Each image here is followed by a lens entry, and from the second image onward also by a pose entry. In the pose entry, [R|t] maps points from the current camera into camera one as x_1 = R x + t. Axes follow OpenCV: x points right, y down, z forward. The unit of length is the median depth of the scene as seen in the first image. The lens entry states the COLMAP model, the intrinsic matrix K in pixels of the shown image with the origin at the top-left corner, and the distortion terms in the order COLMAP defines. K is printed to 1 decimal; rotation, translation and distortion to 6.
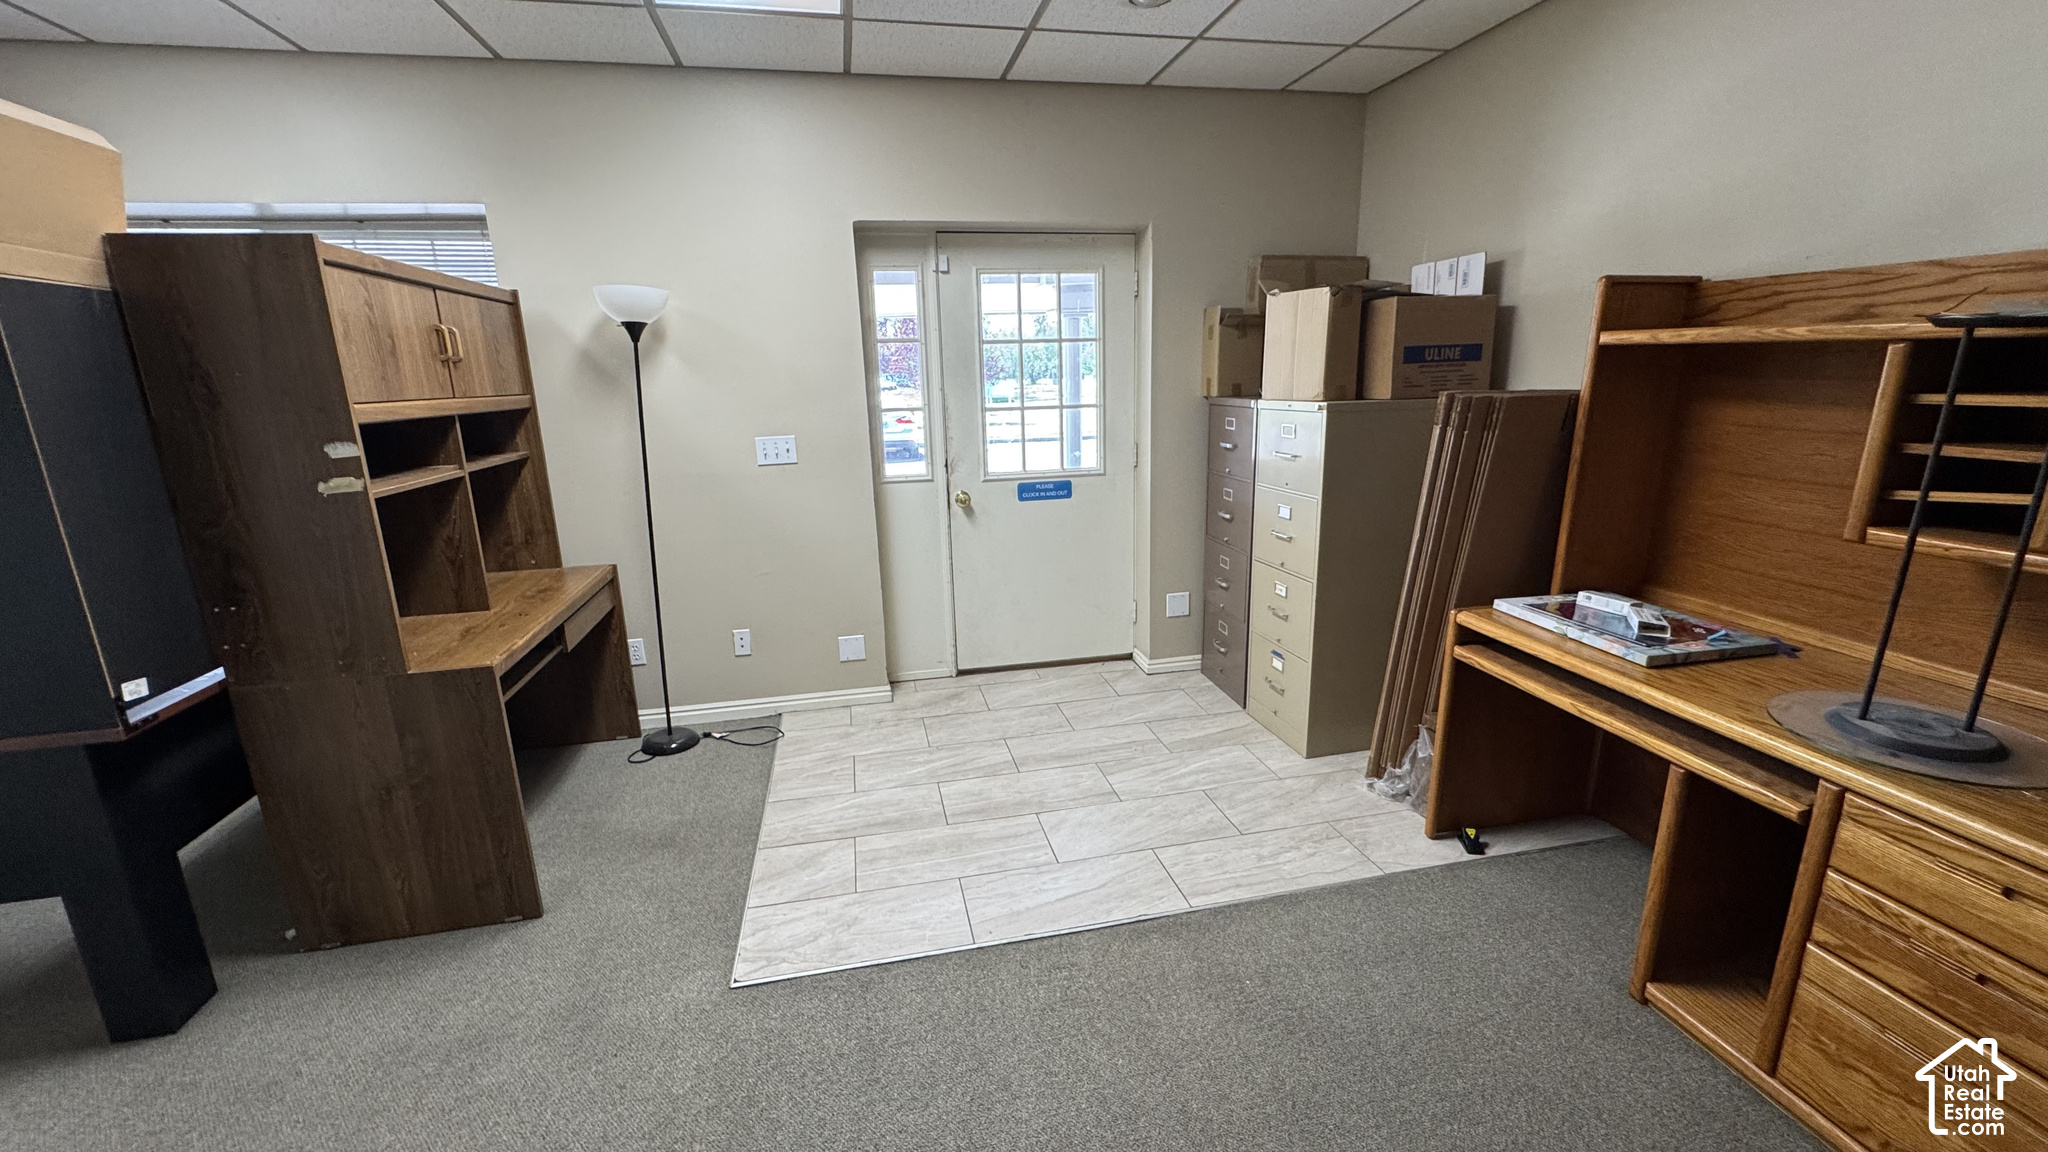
lens RADIAL K [[819.9, 0, 1024.3], [0, 819.9, 573.4], [0, 0, 1]] dist [-0.004029, 0.000099]
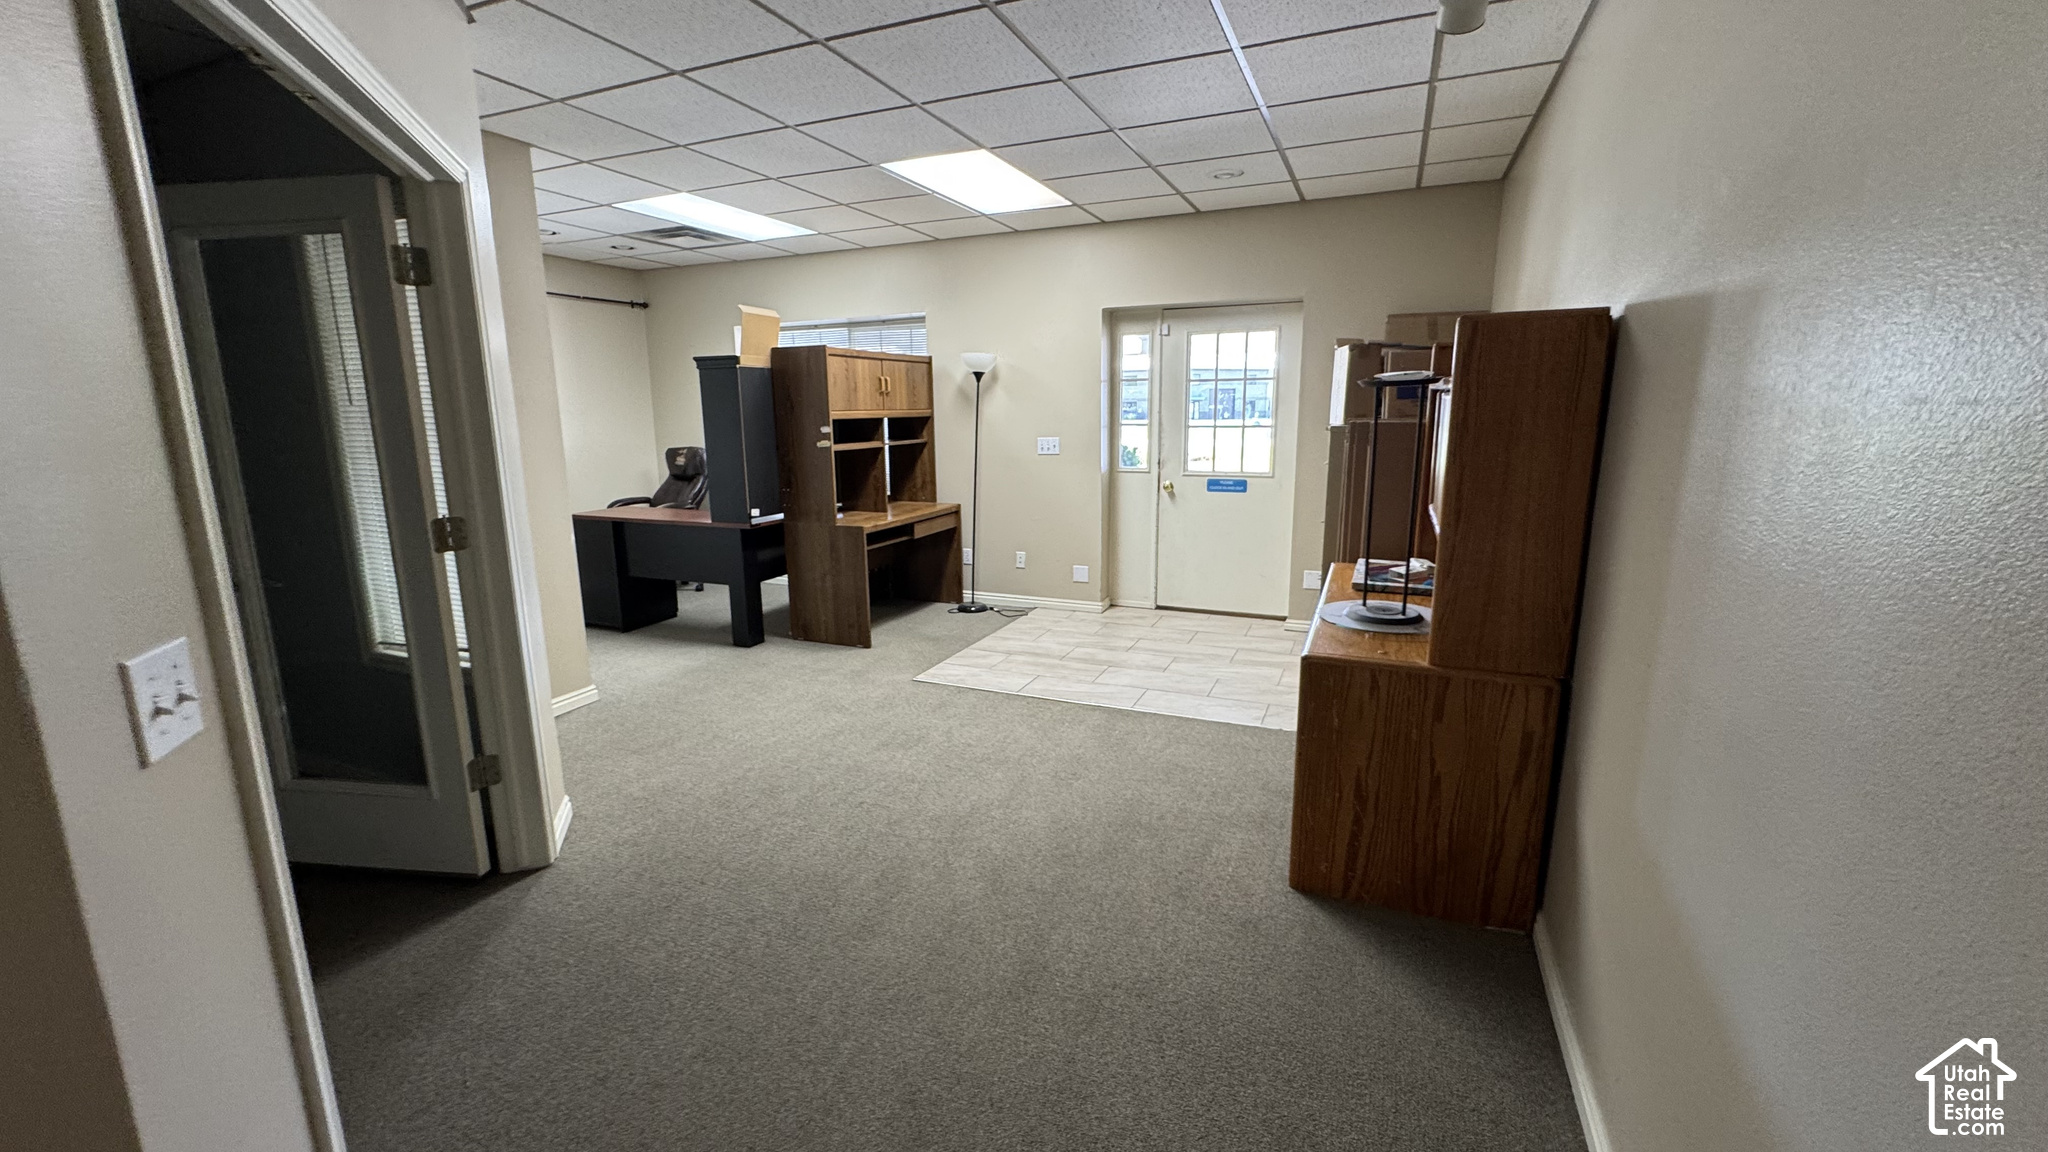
lens RADIAL K [[819.9, 0, 1016.7], [0, 819.9, 571.5], [0, 0, 1]] dist [-0.004029, 0.000099]
pose [[0.809683, 0.131390, -0.571971, 0.716036], [-0.148238, 0.988800, 0.017295, 0.093981], [0.567837, 0.070785, 0.820092, -0.436775]]
